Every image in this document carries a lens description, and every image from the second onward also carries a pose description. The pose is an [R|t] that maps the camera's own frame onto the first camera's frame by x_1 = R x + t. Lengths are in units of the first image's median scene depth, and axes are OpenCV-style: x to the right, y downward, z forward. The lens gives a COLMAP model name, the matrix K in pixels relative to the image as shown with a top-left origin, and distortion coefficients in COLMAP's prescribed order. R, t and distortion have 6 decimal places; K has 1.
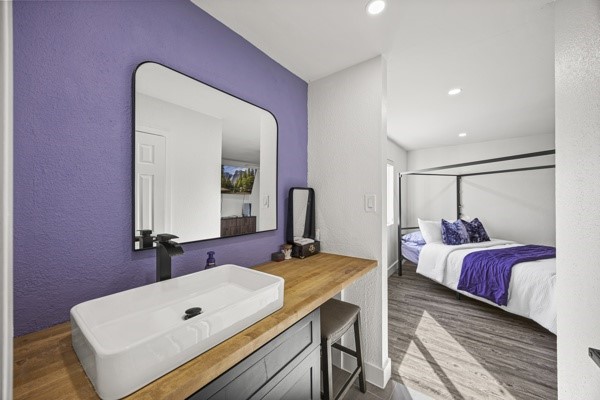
lens RADIAL K [[229.1, 0, 298.6], [0, 229.1, 200.3], [0, 0, 1]] dist [-0.000293, 0.000122]
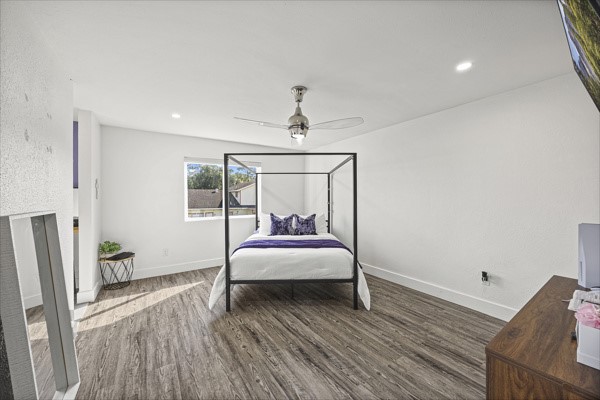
lens RADIAL K [[229.1, 0, 298.6], [0, 229.1, 200.3], [0, 0, 1]] dist [-0.000293, 0.000122]
pose [[0.942007, 0.007072, -0.335518, 1.509934], [0.003040, 0.999557, 0.029605, -0.027878], [0.335579, -0.028908, 0.941568, -0.058336]]
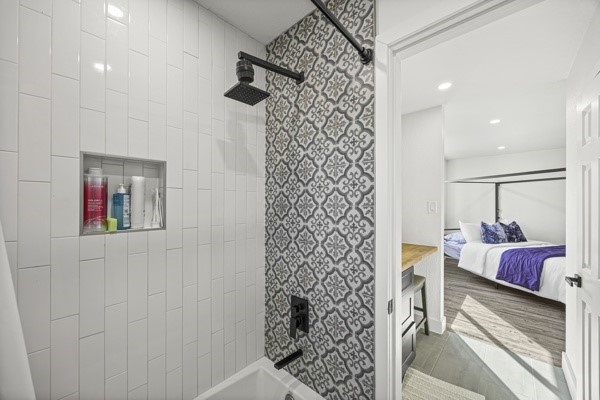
lens RADIAL K [[228.8, 0, 300.7], [0, 228.8, 205.2], [0, 0, 1]] dist [-0.000460, 0.000041]
pose [[0.995255, 0.004805, -0.097177, -0.223519], [-0.004304, 0.999976, 0.005366, -0.004127], [0.097201, -0.004923, 0.995253, -0.309922]]
